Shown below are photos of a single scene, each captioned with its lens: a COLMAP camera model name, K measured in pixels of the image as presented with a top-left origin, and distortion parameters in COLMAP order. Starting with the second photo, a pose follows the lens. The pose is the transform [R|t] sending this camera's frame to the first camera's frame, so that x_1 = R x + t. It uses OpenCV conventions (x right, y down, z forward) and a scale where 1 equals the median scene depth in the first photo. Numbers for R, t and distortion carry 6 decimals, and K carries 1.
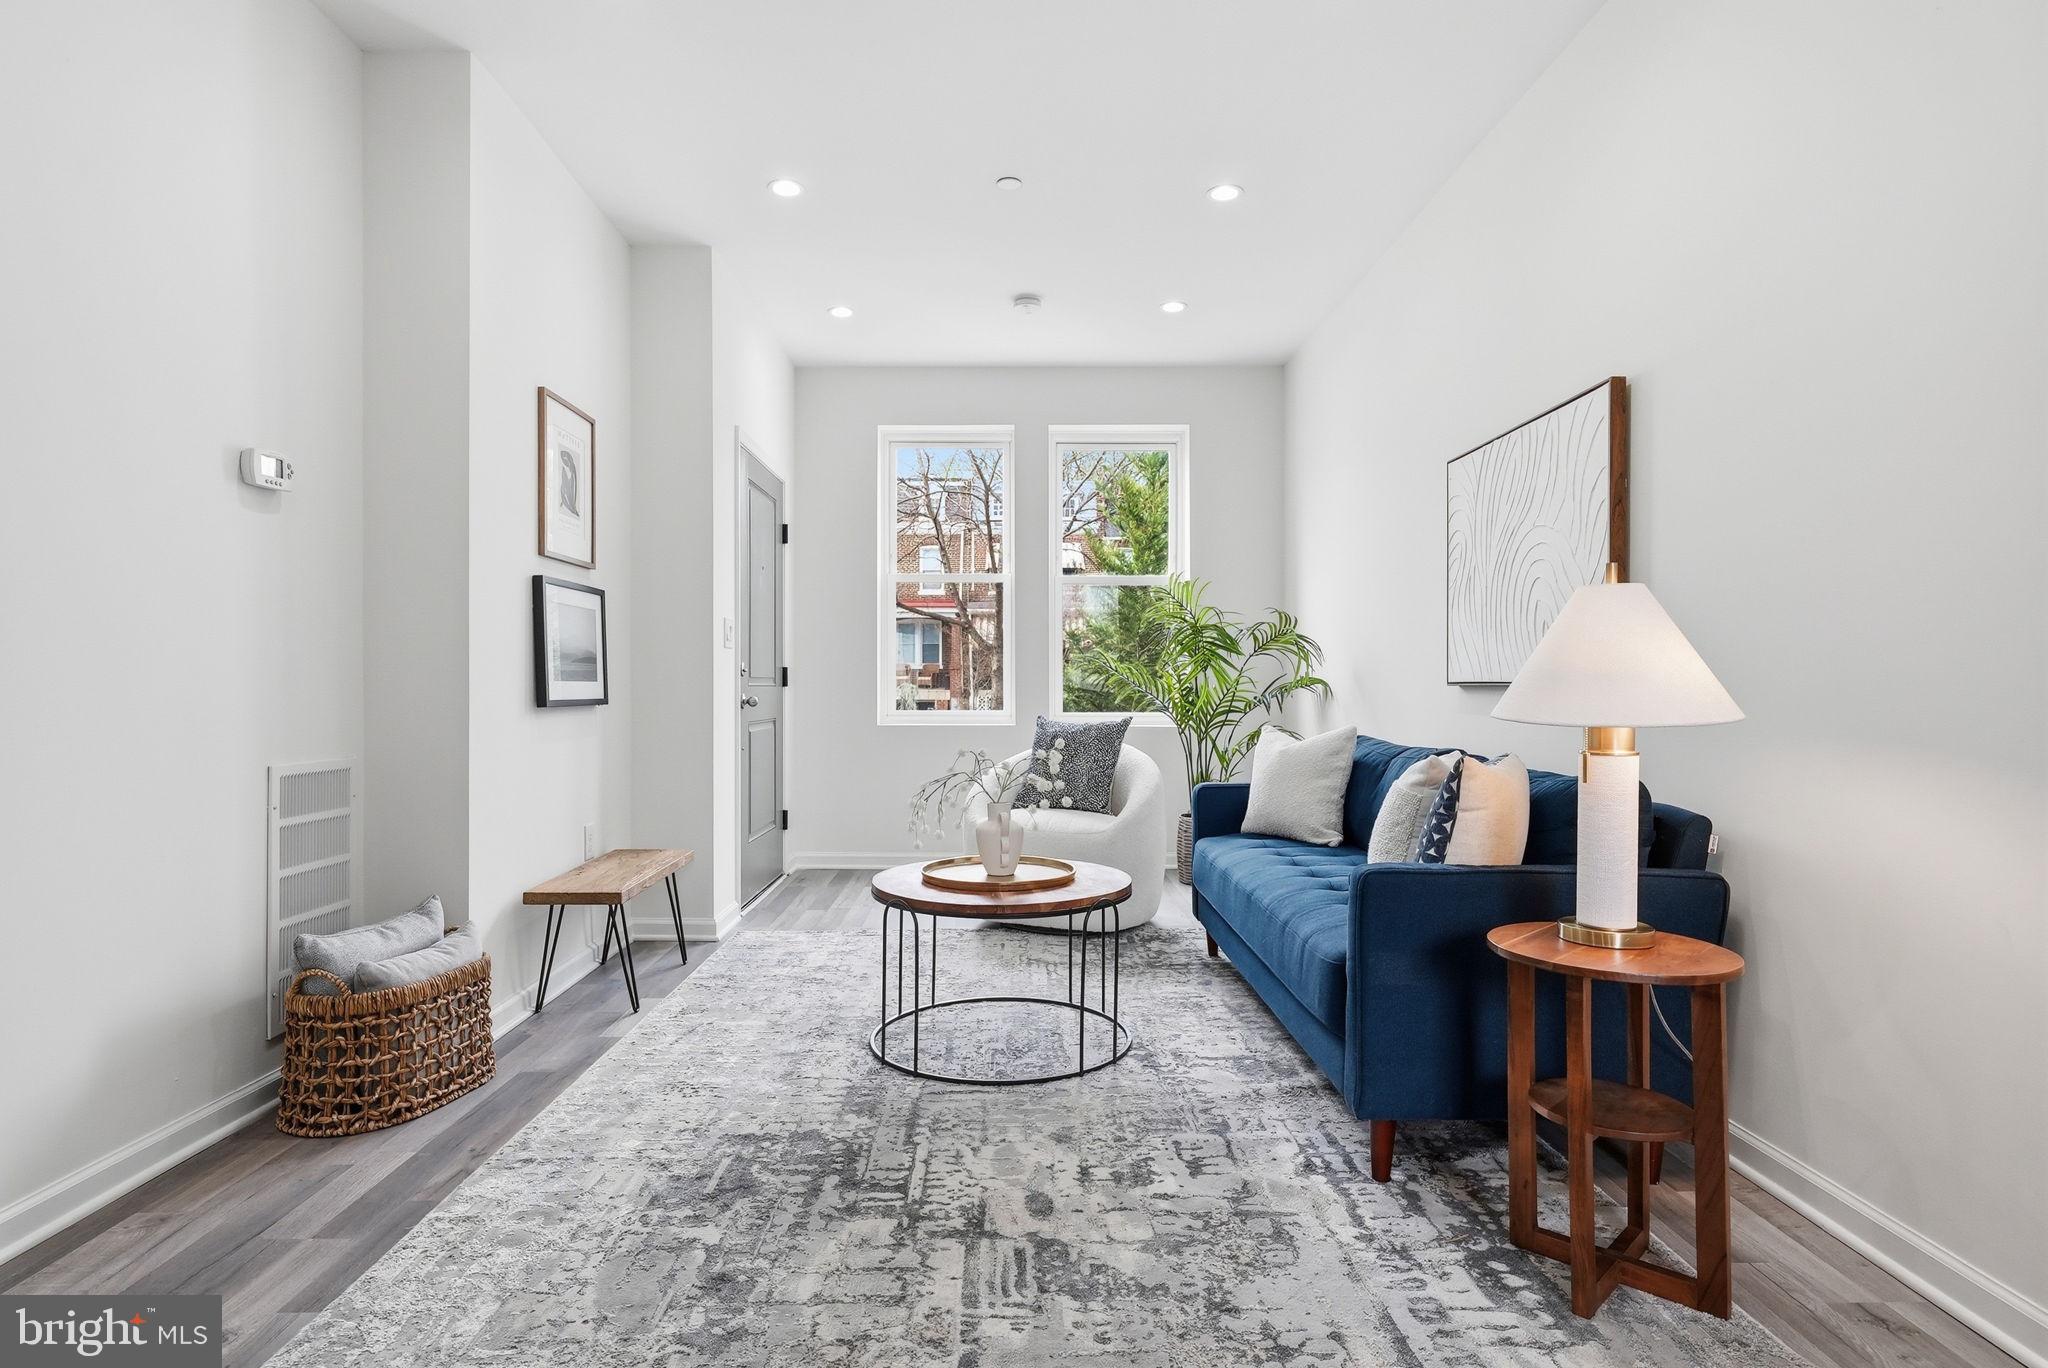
lens RADIAL K [[1075.7, 0, 1019.0], [0, 1075.7, 692.7], [0, 0, 1]] dist [-0.013774, -0.000054]
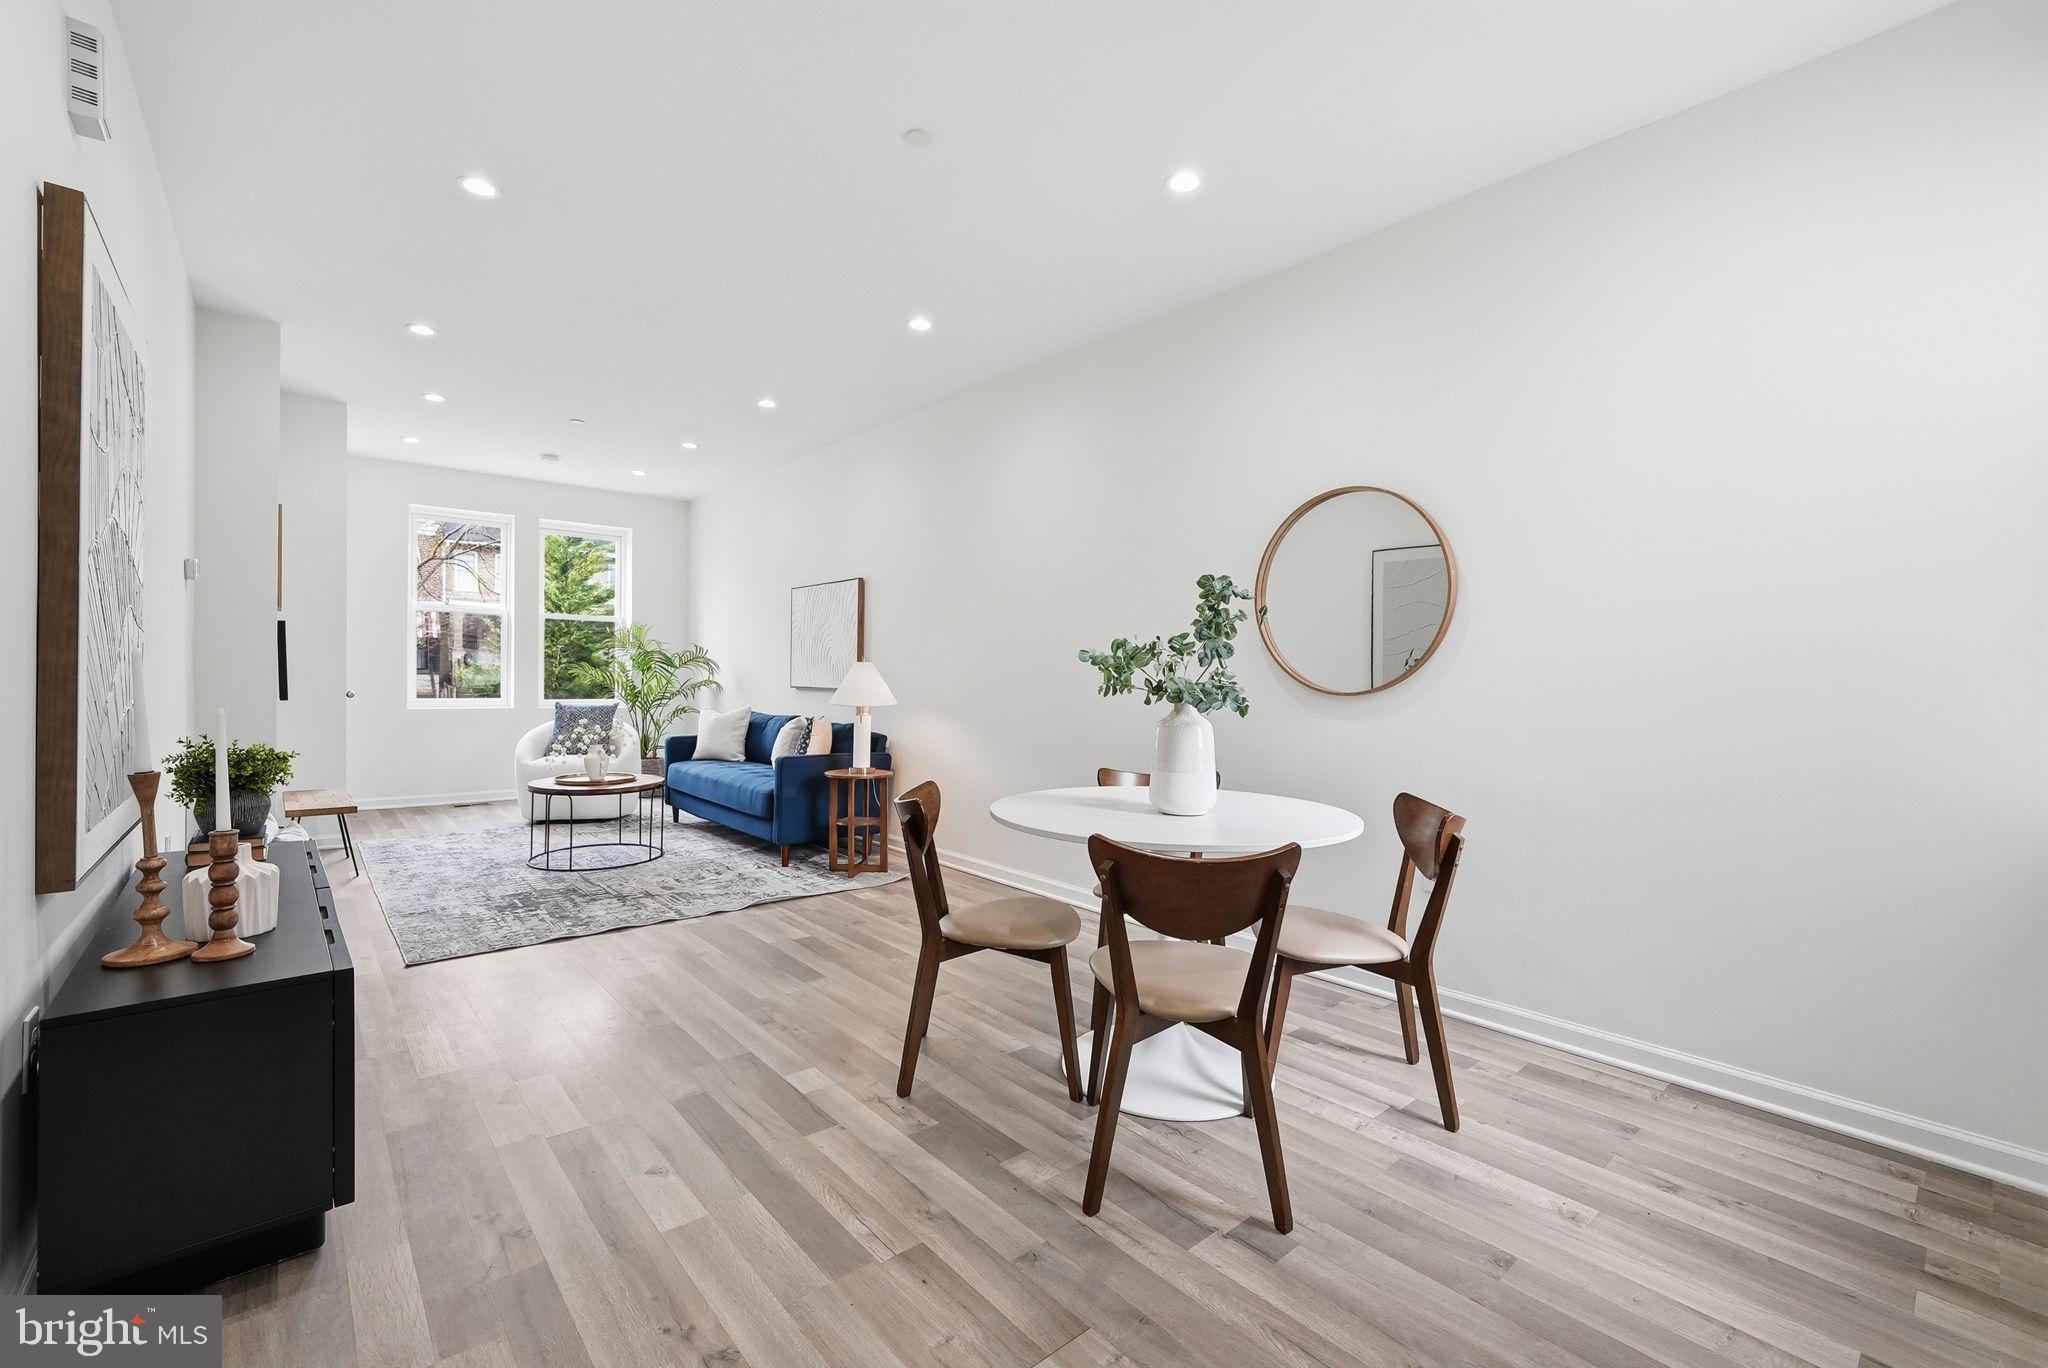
lens RADIAL K [[927.9, 0, 1018.7], [0, 927.9, 685.0], [0, 0, 1]] dist [0.008555, 0.000325]
pose [[0.768388, 0.005760, 0.639959, -0.570702], [-0.012191, 0.999910, 0.005639, -0.035673], [-0.639868, -0.012135, 0.768389, -0.954235]]
